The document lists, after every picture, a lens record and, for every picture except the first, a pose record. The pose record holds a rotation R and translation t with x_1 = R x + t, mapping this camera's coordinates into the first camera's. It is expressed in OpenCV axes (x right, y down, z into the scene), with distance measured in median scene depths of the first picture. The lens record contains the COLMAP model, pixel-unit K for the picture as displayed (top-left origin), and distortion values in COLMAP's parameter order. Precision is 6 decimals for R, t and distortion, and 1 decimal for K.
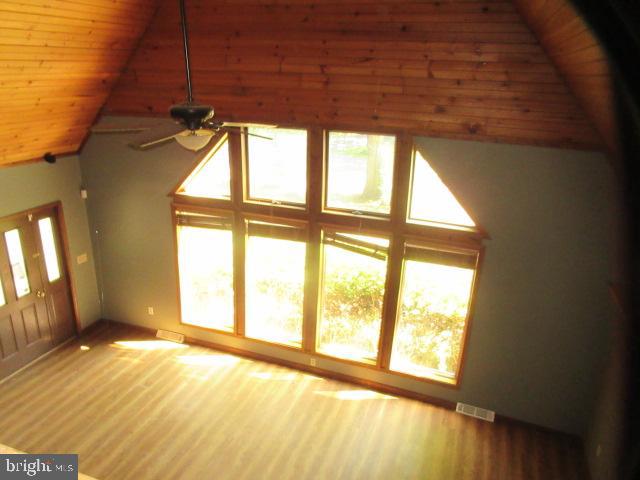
lens RADIAL K [[495.2, 0, 320.0], [0, 495.2, 240.0], [0, 0, 1]] dist [0.047688, -0.002486]
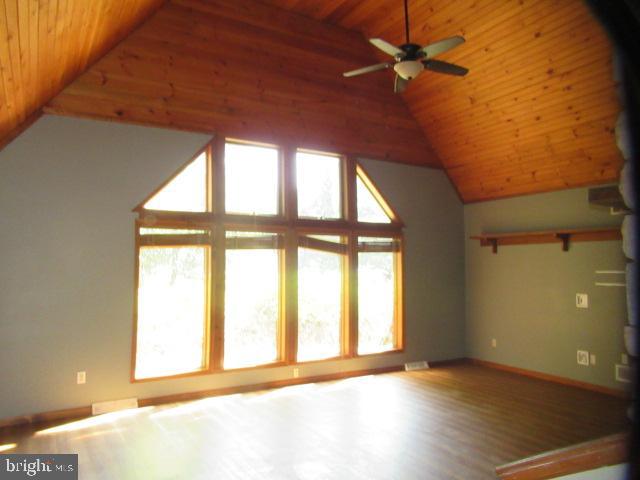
lens RADIAL K [[495.2, 0, 320.0], [0, 495.2, 240.0], [0, 0, 1]] dist [0.047688, -0.002486]
pose [[0.633888, 0.020545, 0.773152, -0.810075], [0.291670, 0.919490, -0.263567, 0.295497], [-0.716320, 0.392577, 0.576861, 0.306044]]
